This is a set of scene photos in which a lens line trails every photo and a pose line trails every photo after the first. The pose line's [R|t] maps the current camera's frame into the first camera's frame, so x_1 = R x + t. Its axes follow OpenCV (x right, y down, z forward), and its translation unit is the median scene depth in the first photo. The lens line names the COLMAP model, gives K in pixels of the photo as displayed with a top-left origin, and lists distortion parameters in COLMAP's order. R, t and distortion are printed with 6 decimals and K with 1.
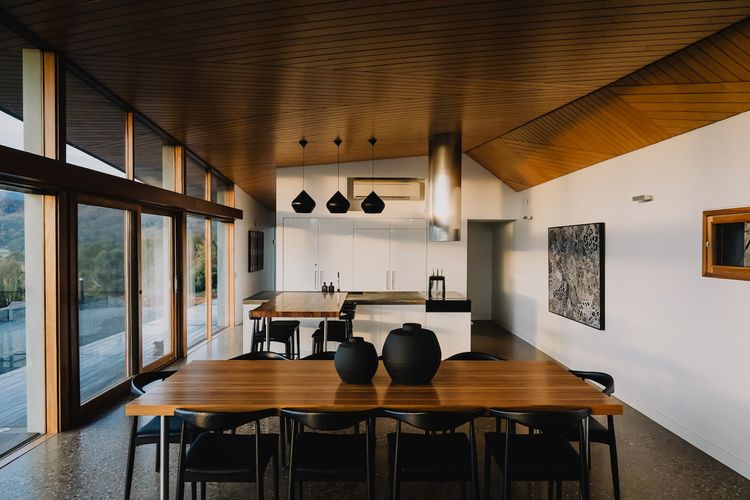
lens RADIAL K [[515.5, 0, 377.0], [0, 515.5, 250.5], [0, 0, 1]] dist [0.000804, -0.000286]
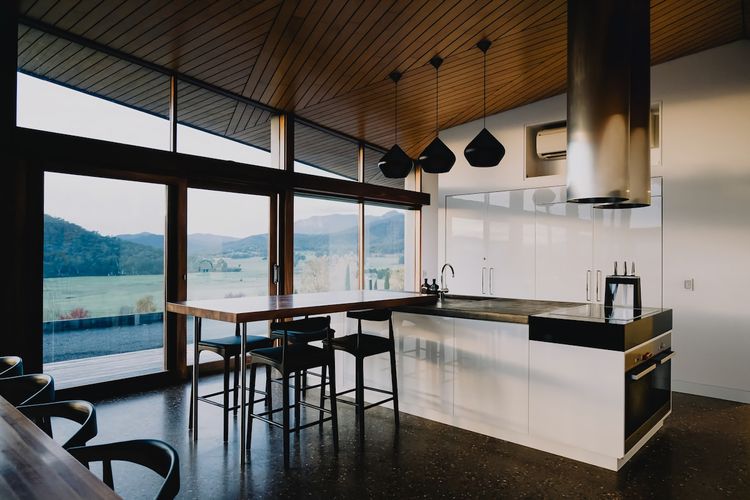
lens RADIAL K [[515.5, 0, 370.4], [0, 515.5, 246.6], [0, 0, 1]] dist [0.000804, -0.000286]
pose [[0.734395, -0.011103, -0.678632, 0.283259], [-0.012321, 0.999483, -0.029686, 0.038569], [0.678611, 0.030163, 0.733878, 0.444638]]
